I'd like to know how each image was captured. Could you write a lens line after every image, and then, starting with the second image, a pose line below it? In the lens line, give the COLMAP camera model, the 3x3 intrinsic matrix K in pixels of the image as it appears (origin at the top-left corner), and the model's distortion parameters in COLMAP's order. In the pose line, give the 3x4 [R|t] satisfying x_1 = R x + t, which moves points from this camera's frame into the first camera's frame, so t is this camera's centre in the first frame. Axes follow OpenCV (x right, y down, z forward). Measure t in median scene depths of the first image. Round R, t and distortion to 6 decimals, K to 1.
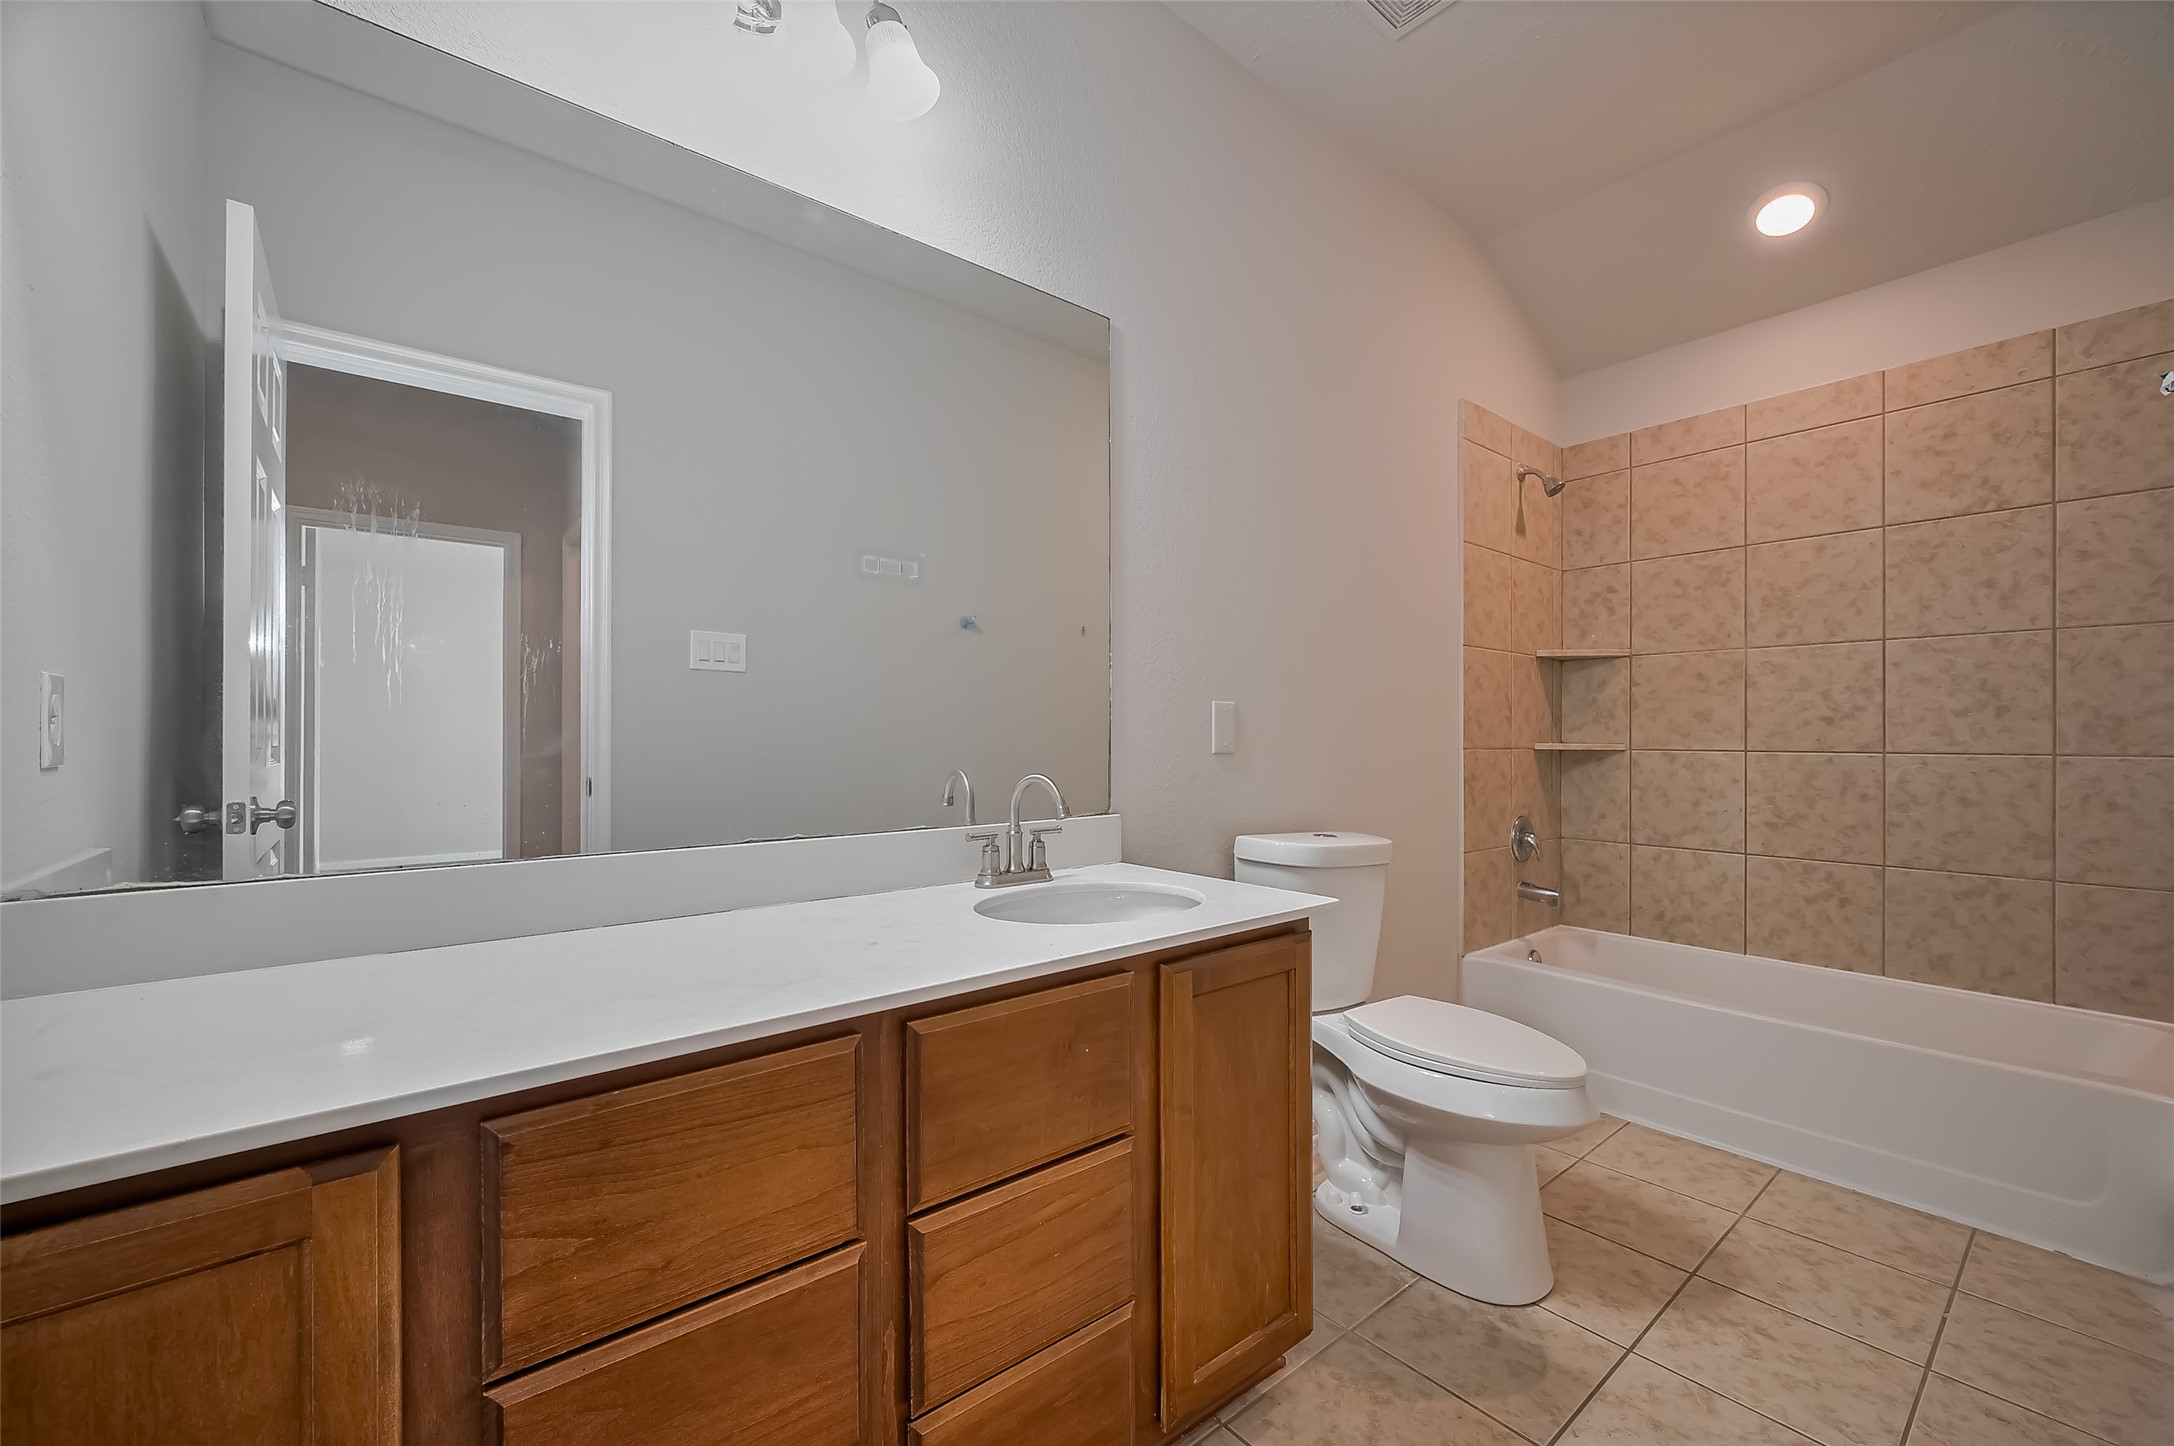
lens RADIAL K [[859.3, 0, 1089.3], [0, 859.3, 733.5], [0, 0, 1]] dist [-0.002010, 0.000584]
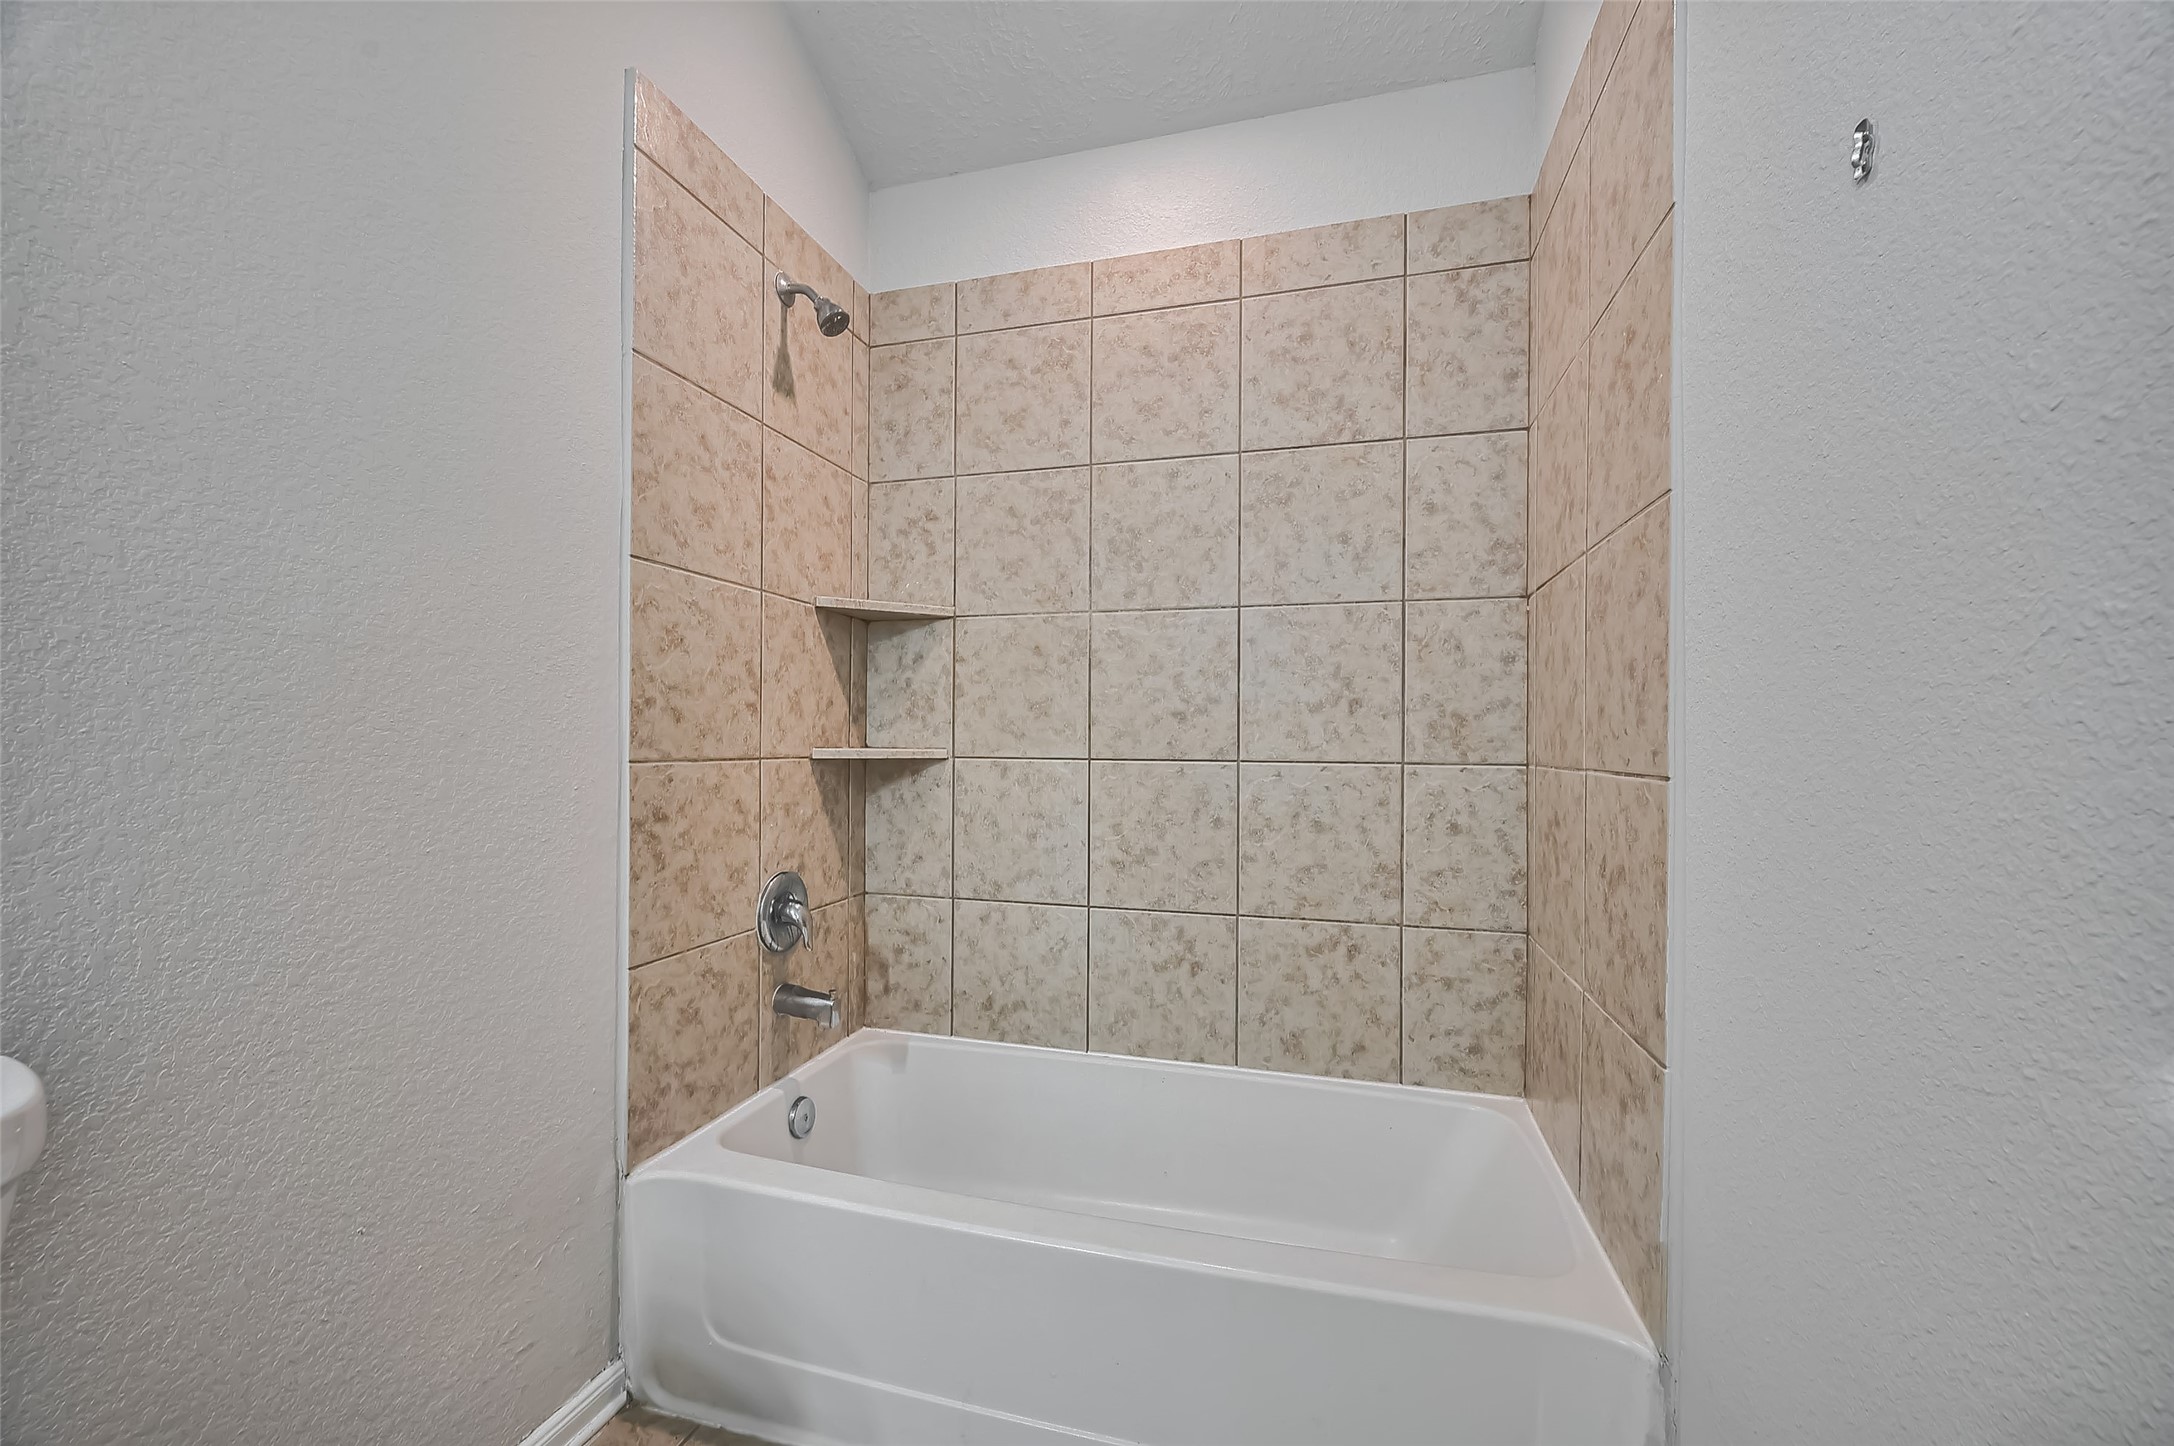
lens RADIAL K [[859.3, 0, 1089.3], [0, 859.3, 733.5], [0, 0, 1]] dist [-0.002010, 0.000584]
pose [[0.815564, 0.004637, 0.578649, 0.369976], [-0.005333, 0.999986, -0.000497, -0.000098], [-0.578643, -0.002680, 0.815577, 0.442109]]
